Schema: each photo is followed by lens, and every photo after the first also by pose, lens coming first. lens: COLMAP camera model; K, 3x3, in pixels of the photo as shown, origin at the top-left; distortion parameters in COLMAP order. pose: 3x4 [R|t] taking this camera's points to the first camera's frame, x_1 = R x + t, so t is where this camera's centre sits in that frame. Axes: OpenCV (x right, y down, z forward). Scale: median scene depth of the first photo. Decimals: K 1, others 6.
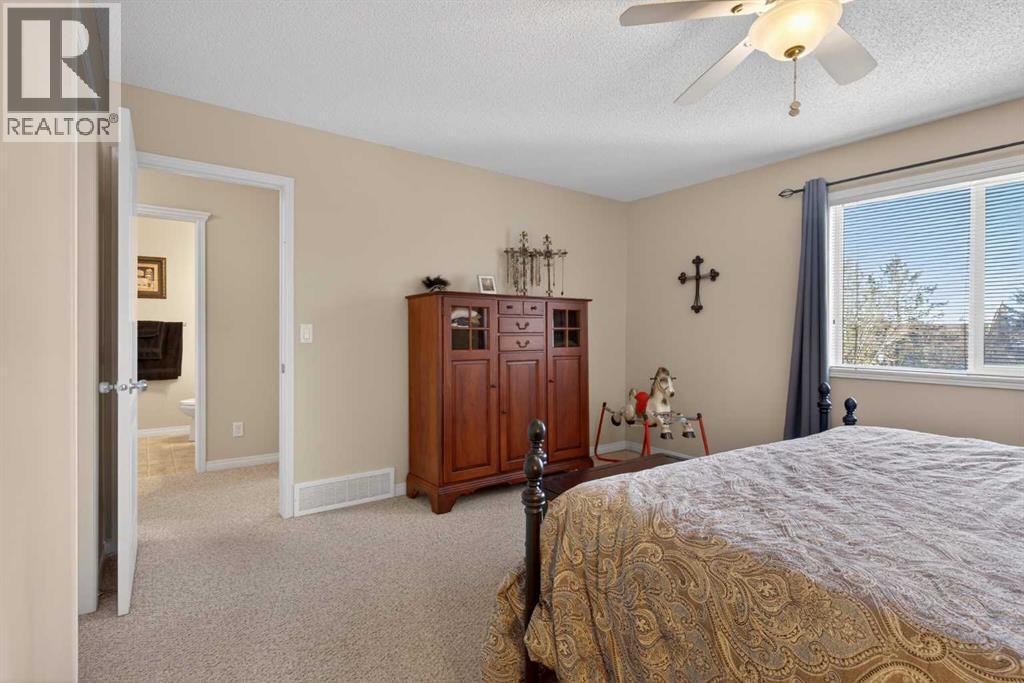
lens RADIAL K [[490.7, 0, 510.9], [0, 490.7, 333.6], [0, 0, 1]] dist [0.001256, -0.000721]
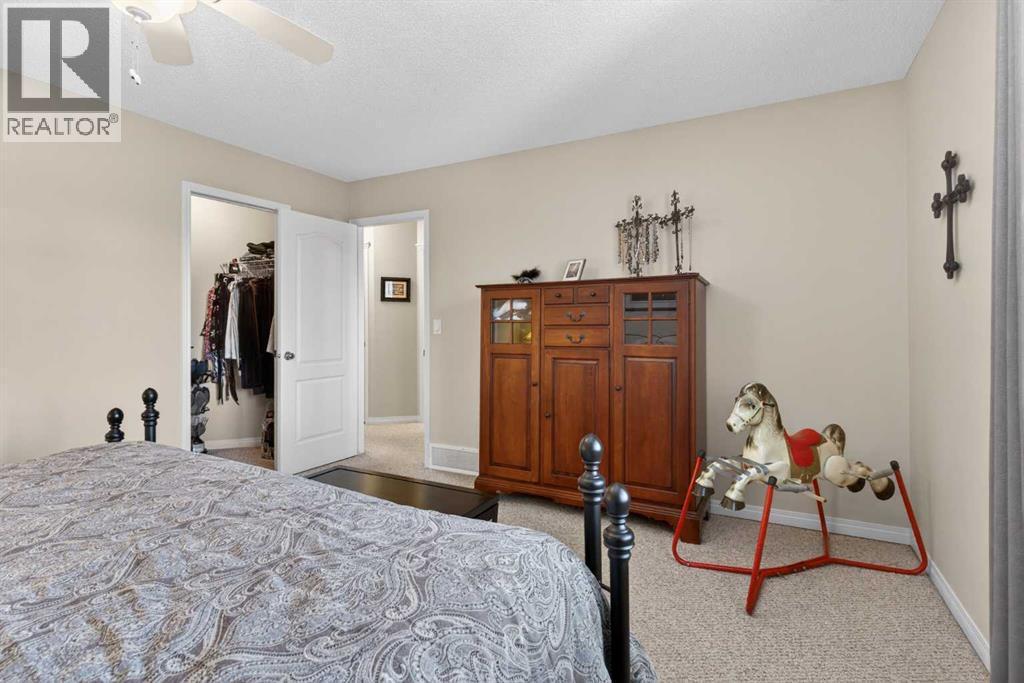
lens RADIAL K [[501.8, 0, 513.1], [0, 501.8, 313.9], [0, 0, 1]] dist [0.000274, -0.000109]
pose [[0.427437, -0.021993, -0.903778, 0.700253], [0.005270, 0.999748, -0.021836, -0.003038], [0.904030, 0.004571, 0.427445, 0.507308]]
